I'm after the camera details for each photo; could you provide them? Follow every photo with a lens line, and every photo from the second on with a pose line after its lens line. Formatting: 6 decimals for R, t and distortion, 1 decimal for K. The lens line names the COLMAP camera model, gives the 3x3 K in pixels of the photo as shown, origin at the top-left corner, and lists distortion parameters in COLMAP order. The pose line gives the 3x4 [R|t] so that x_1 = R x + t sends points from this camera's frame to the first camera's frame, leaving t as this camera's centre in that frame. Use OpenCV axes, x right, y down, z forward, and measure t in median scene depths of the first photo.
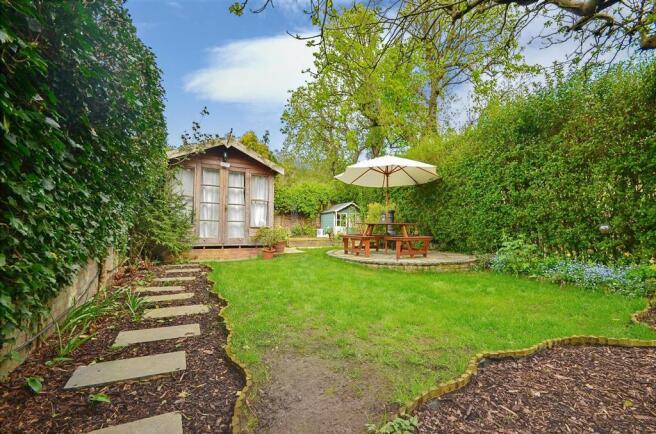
lens RADIAL K [[288.9, 0, 327.8], [0, 288.9, 219.1], [0, 0, 1]] dist [-0.001957, -0.002402]
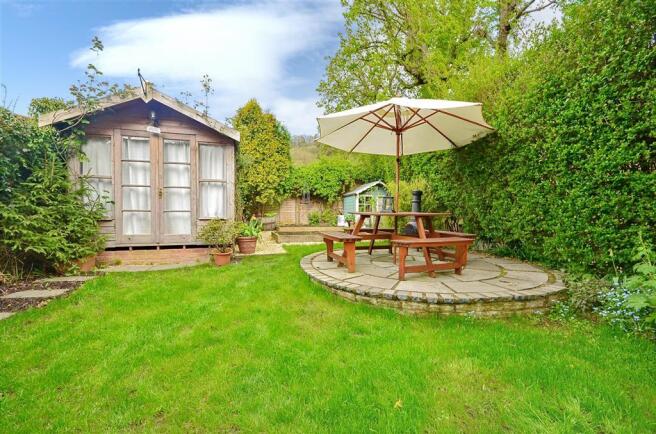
lens RADIAL K [[288.9, 0, 328.9], [0, 288.9, 218.7], [0, 0, 1]] dist [-0.001957, -0.002402]
pose [[0.979935, -0.000629, -0.199317, 0.185048], [0.012965, 0.998079, 0.060589, -0.011292], [0.198896, -0.061957, 0.978060, 0.375951]]
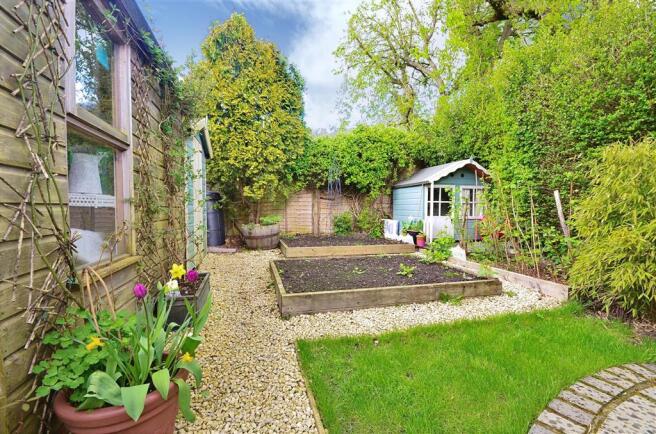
lens RADIAL K [[288.9, 0, 330.8], [0, 288.9, 217.1], [0, 0, 1]] dist [-0.001957, -0.002402]
pose [[0.977175, 0.010439, -0.212178, -0.043249], [0.007369, 0.996525, 0.082966, -0.019623], [0.212307, -0.082636, 0.973703, 0.958256]]
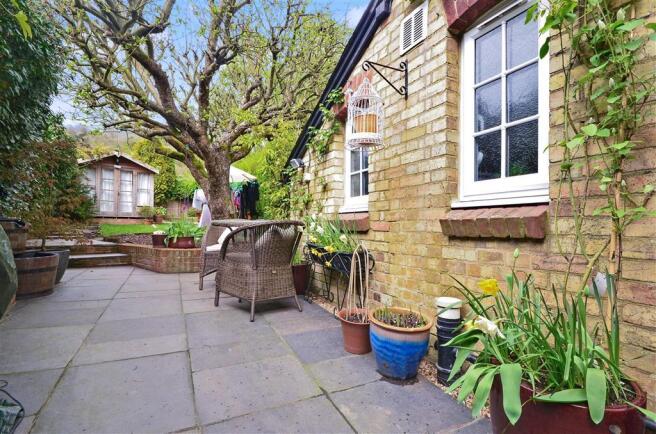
lens RADIAL K [[307.9, 0, 330.4], [0, 307.9, 223.3], [0, 0, 1]] dist [0.003249, -0.000014]
pose [[0.984266, 0.002838, 0.176668, 0.490380], [-0.010494, 0.999045, 0.042415, 0.041074], [-0.176379, -0.043601, 0.983356, -0.883294]]
